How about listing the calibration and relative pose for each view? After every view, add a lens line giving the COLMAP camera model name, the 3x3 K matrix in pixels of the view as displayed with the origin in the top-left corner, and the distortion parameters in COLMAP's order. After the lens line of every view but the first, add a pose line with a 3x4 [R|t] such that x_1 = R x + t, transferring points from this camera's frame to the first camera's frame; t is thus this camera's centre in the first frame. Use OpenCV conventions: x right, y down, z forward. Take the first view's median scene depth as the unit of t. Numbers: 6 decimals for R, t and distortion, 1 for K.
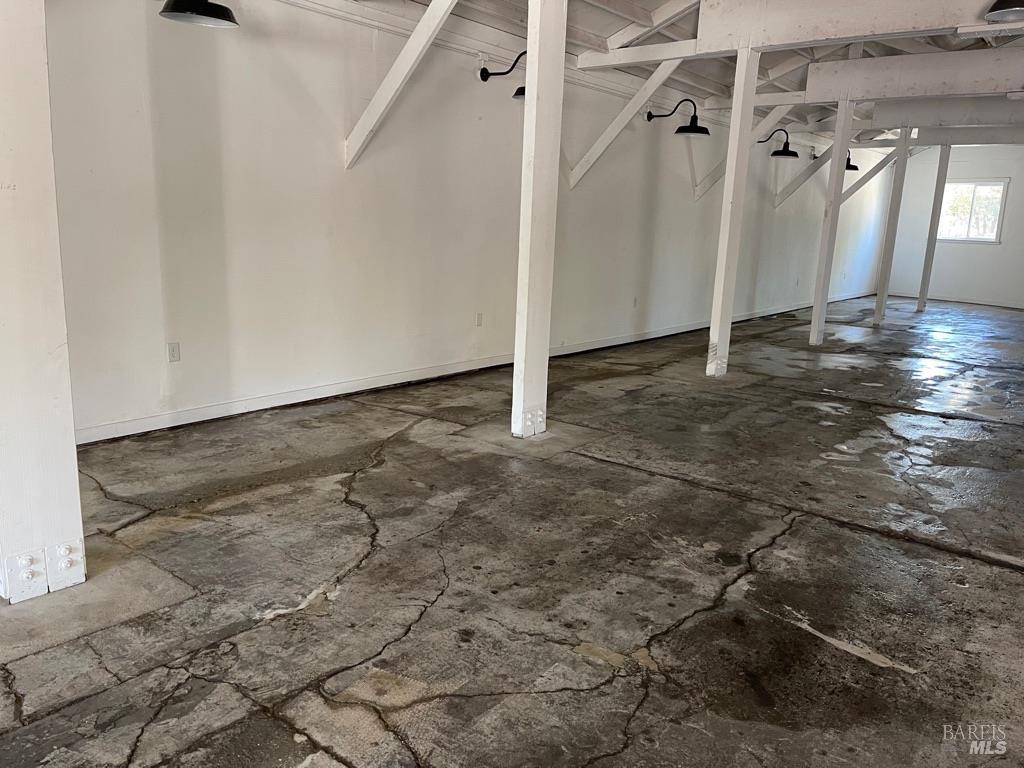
lens RADIAL K [[768.9, 0, 512.0], [0, 768.9, 382.9], [0, 0, 1]] dist [0.032191, -0.005007]
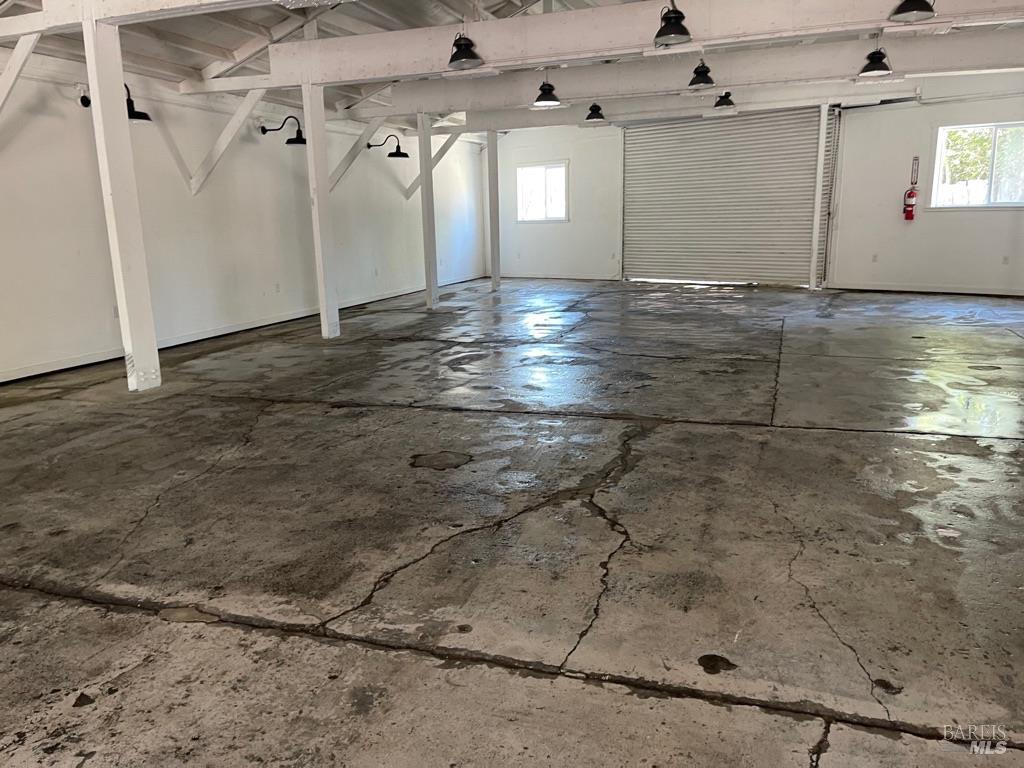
lens RADIAL K [[768.9, 0, 510.2], [0, 768.9, 385.3], [0, 0, 1]] dist [0.032191, -0.005007]
pose [[0.938862, -0.131790, 0.318073, 0.226953], [0.129422, 0.991175, 0.028664, 0.008863], [-0.319043, 0.014254, 0.947633, 0.011418]]
